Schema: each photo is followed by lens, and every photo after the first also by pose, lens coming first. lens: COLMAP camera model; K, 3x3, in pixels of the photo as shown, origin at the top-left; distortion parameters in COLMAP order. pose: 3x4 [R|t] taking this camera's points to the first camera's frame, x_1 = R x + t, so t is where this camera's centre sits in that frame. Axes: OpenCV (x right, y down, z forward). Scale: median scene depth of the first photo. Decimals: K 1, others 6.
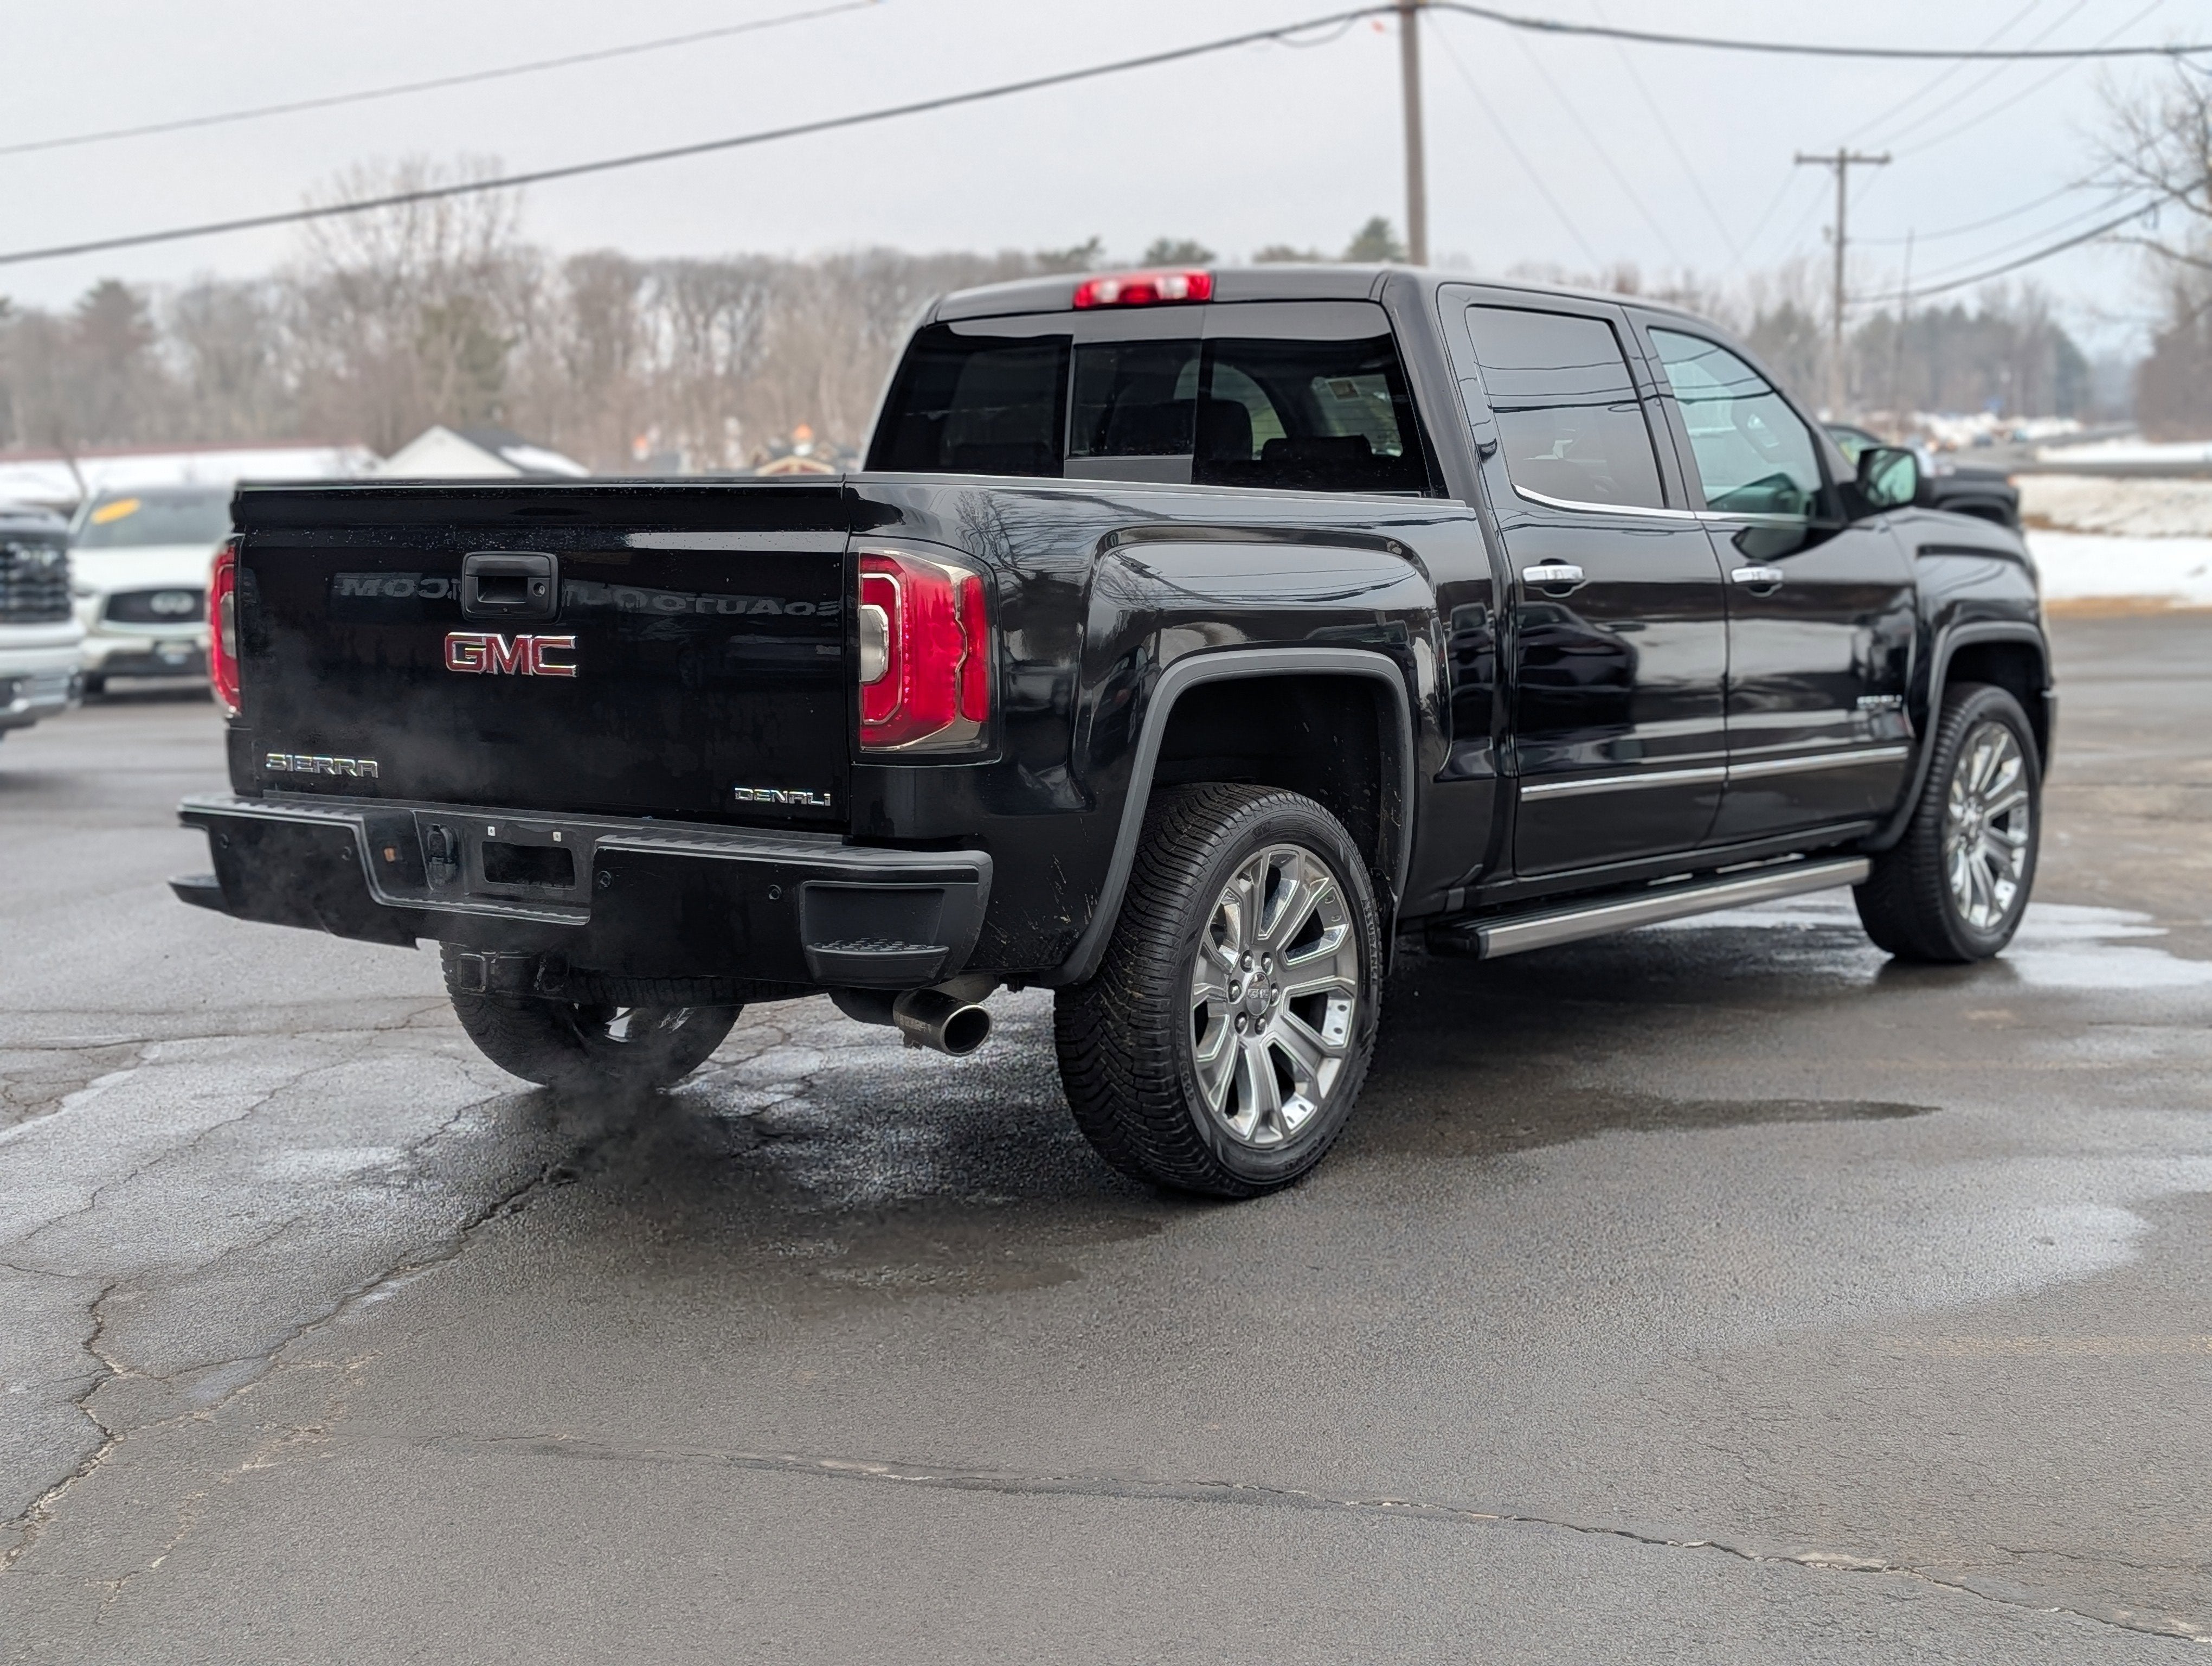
lens RADIAL K [[3238.1, 0, 1106.0], [0, 3238.1, 833.0], [0, 0, 1]] dist [0.061488, -0.132162]
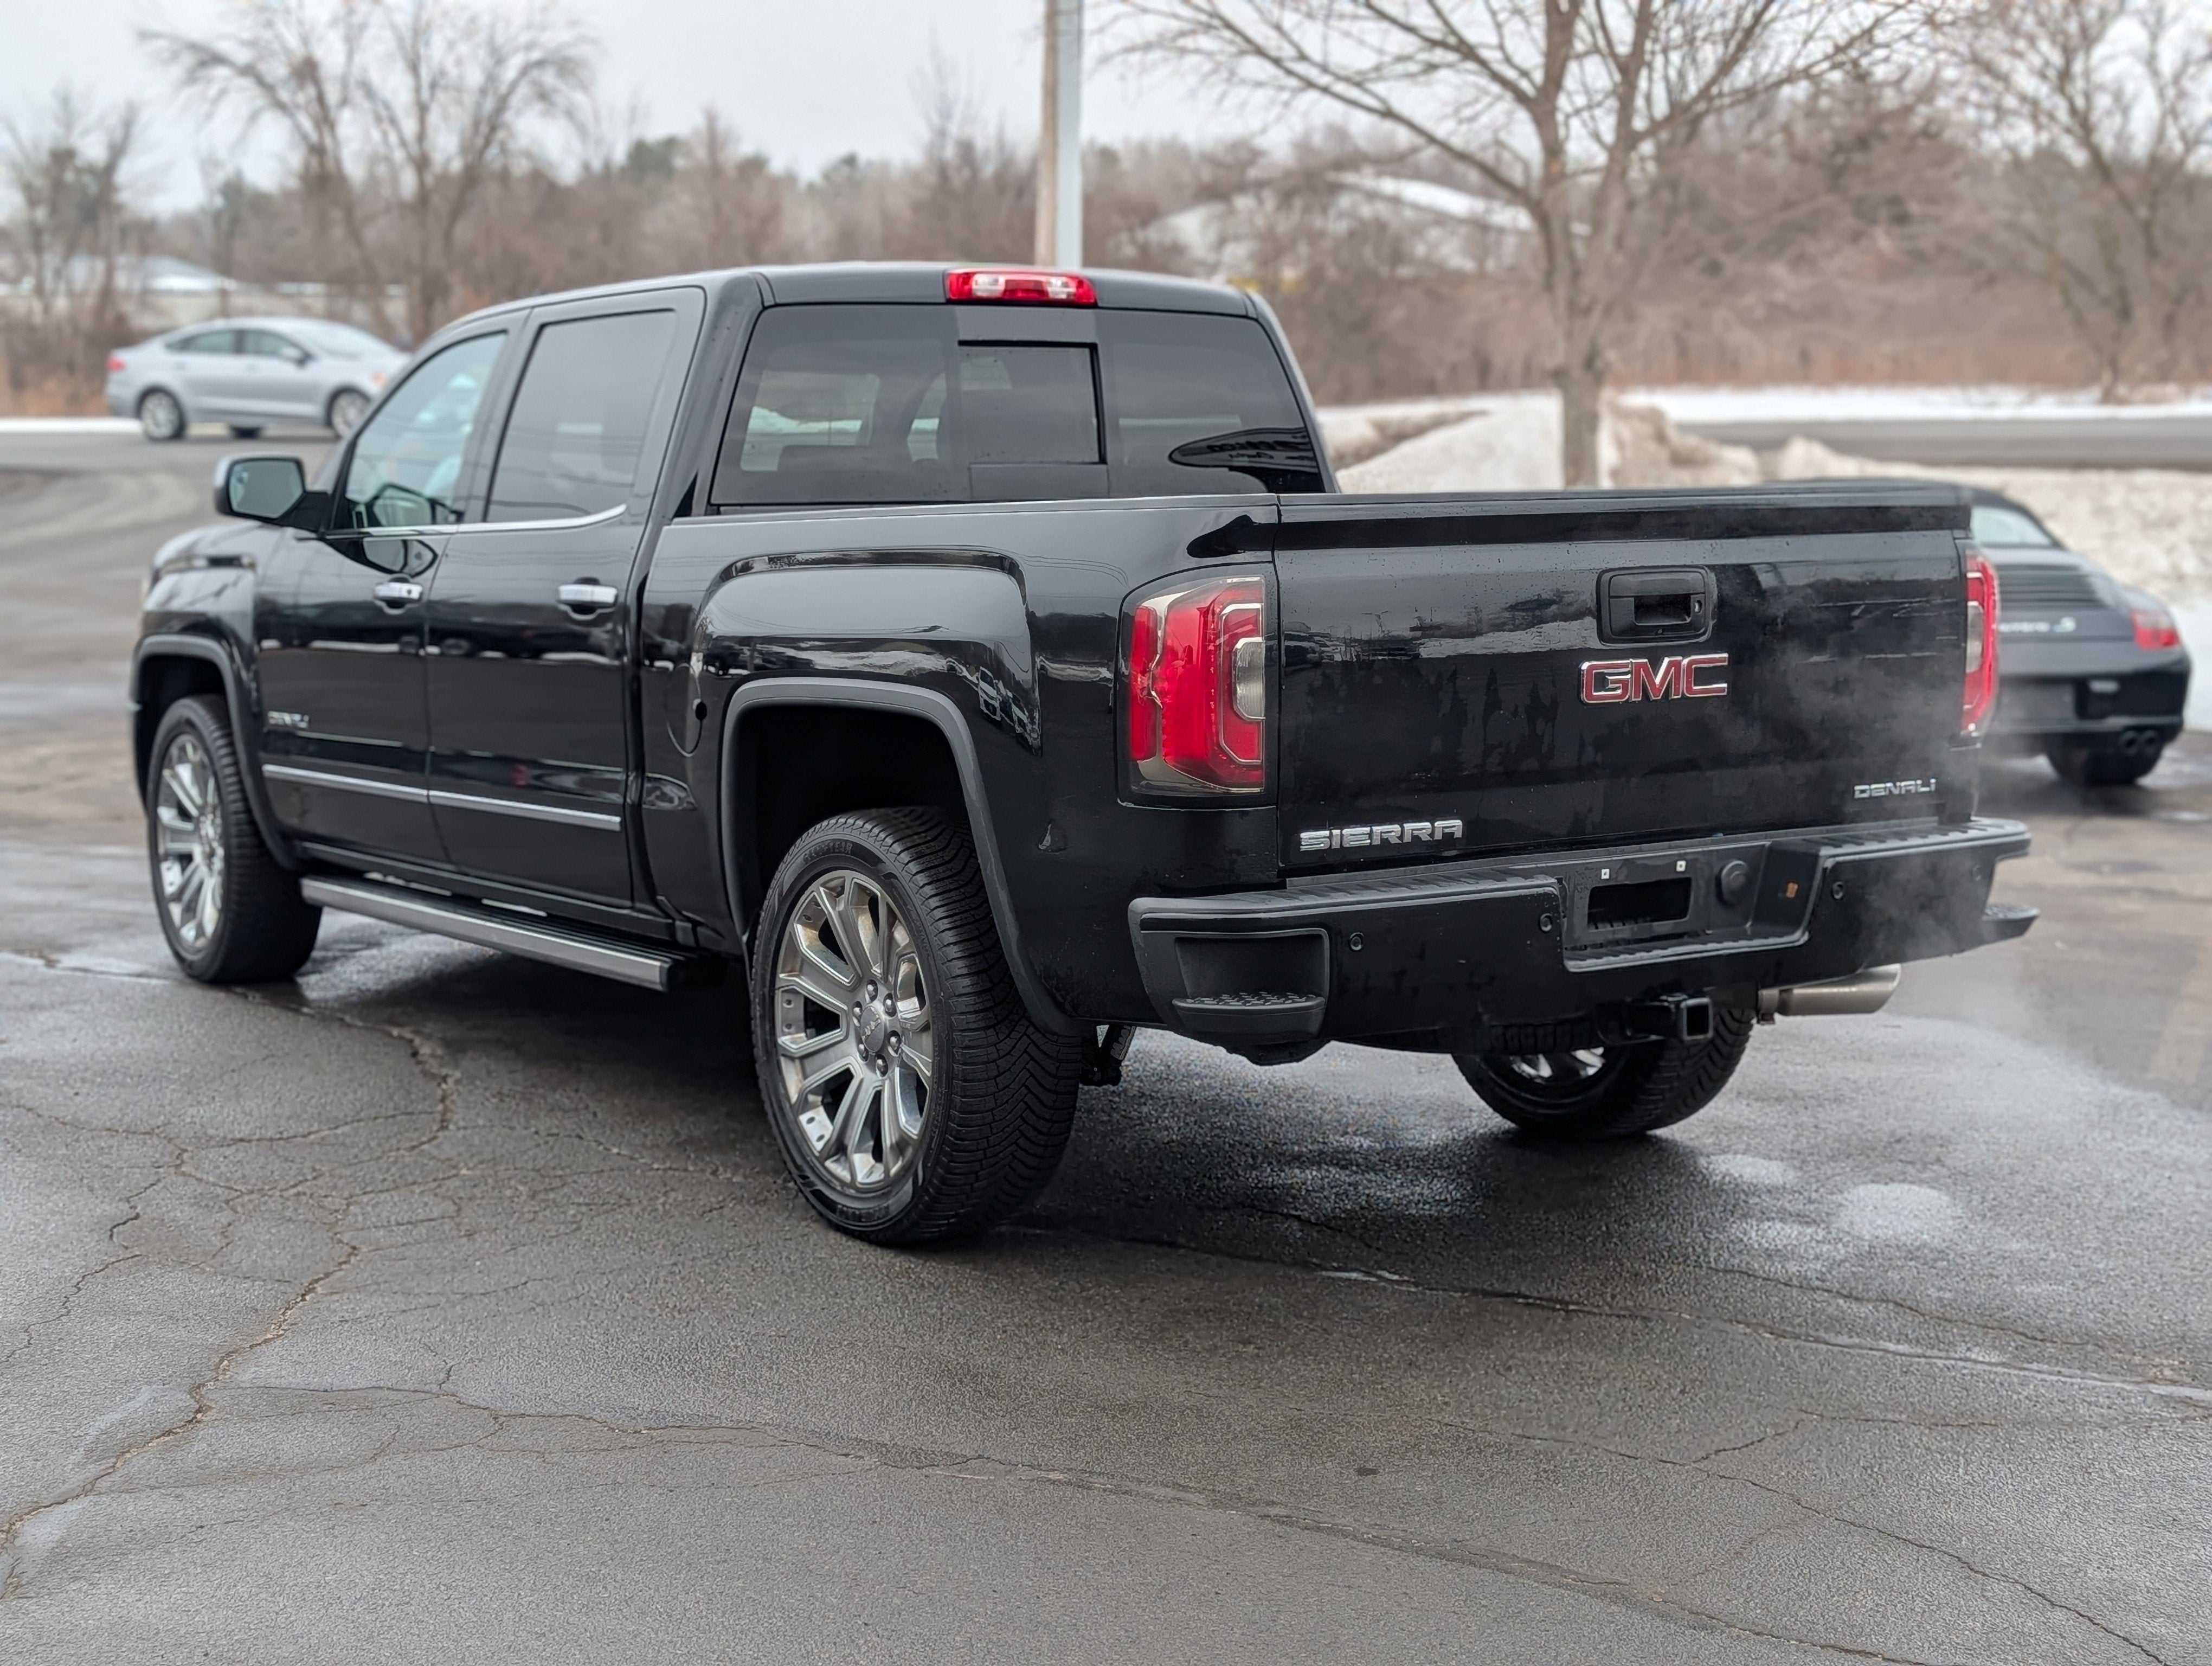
lens RADIAL K [[3238.1, 0, 1106.0], [0, 3238.1, 833.0], [0, 0, 1]] dist [0.061488, -0.132162]
pose [[0.344966, -0.107027, 0.932493, -1.044367], [0.105296, 0.991619, 0.074860, -0.091488], [-0.932690, 0.072364, 0.353344, 0.767908]]
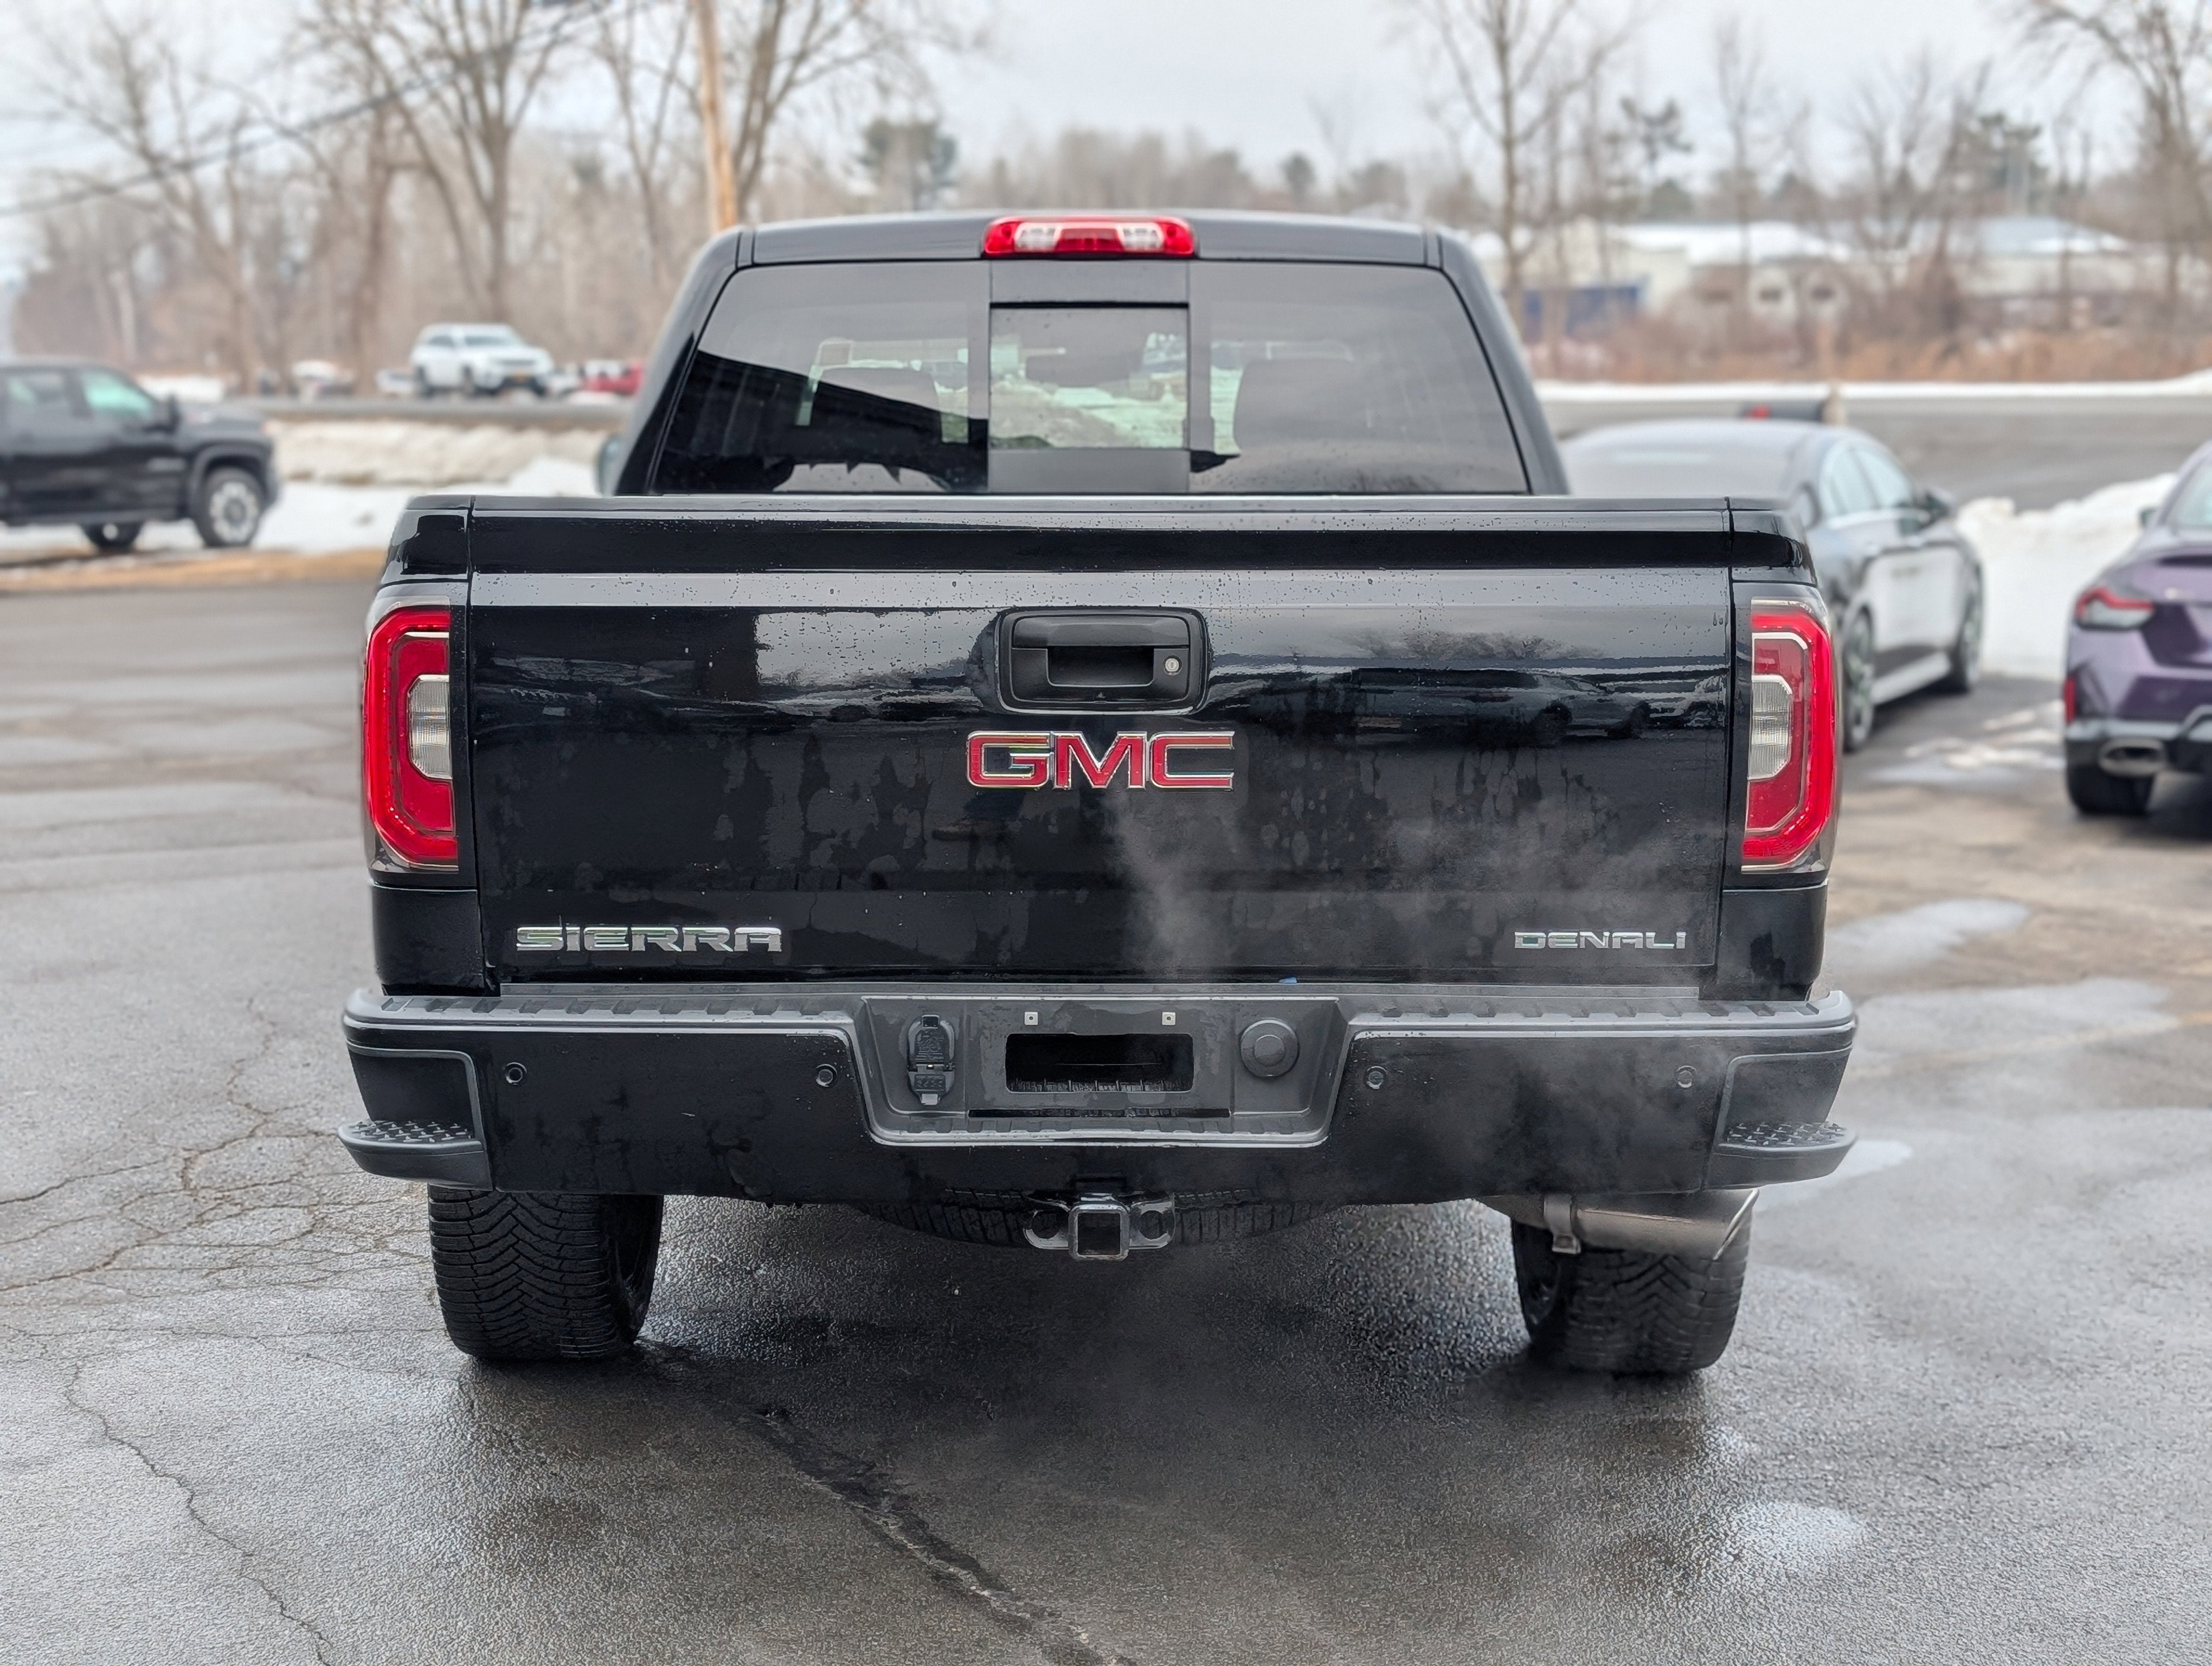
lens RADIAL K [[3238.1, 0, 1106.0], [0, 3238.1, 833.0], [0, 0, 1]] dist [0.061488, -0.132162]
pose [[0.805261, -0.068047, 0.589003, -0.547933], [0.056656, 0.997678, 0.037802, -0.061377], [-0.590207, 0.002930, 0.807246, 0.420261]]
